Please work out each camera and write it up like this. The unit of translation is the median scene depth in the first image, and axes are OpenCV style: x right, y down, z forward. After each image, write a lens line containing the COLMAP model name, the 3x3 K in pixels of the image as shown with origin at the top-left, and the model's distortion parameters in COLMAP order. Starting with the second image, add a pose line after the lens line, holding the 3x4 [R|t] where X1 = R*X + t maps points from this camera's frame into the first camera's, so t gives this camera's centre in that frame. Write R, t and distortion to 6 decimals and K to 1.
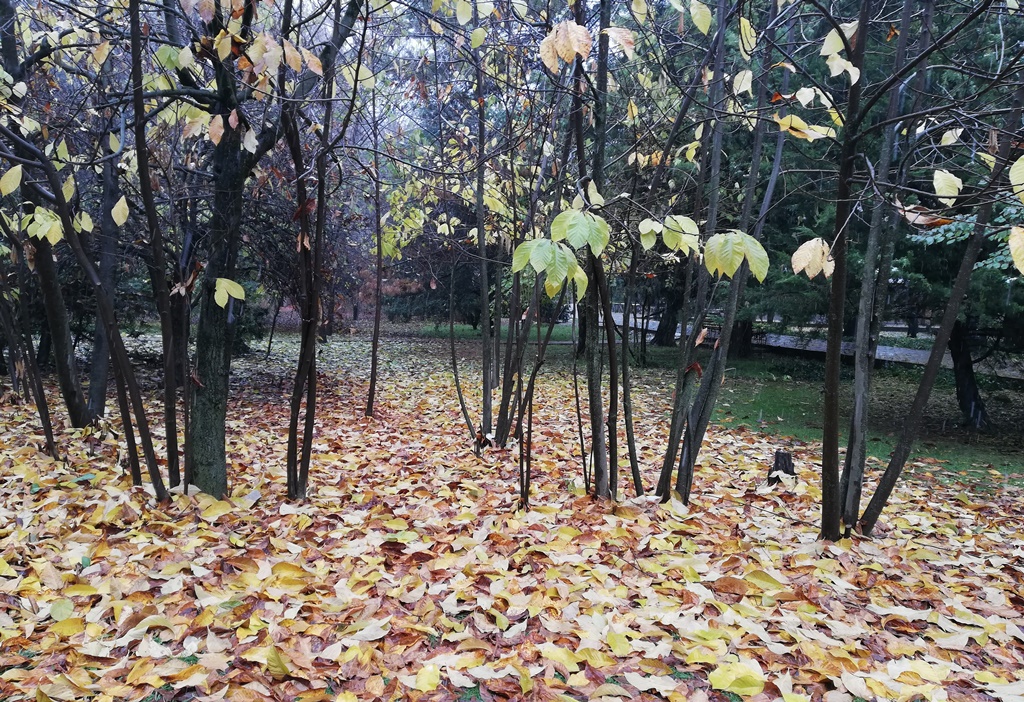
lens RADIAL K [[777.8, 0, 512.9], [0, 777.8, 347.4], [0, 0, 1]] dist [0.025667, -0.024759]
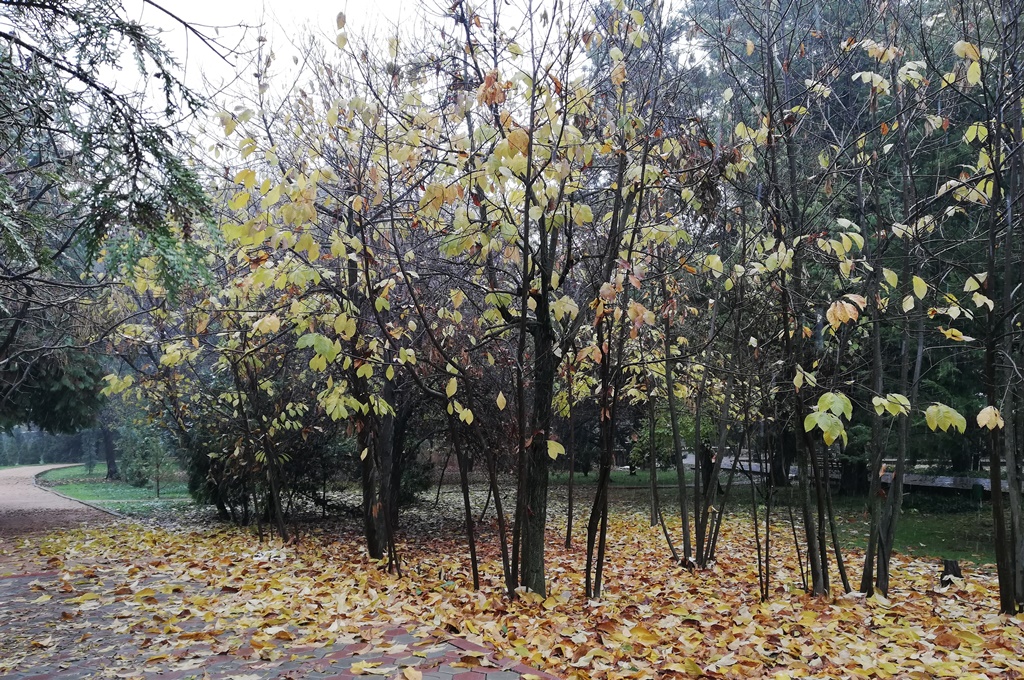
lens RADIAL K [[779.9, 0, 512.2], [0, 779.9, 343.9], [0, 0, 1]] dist [0.009420, -0.006450]
pose [[0.995018, -0.048624, -0.087038, -0.281874], [0.030843, 0.980308, -0.195053, 0.016883], [0.094808, 0.191397, 0.976923, -0.457622]]
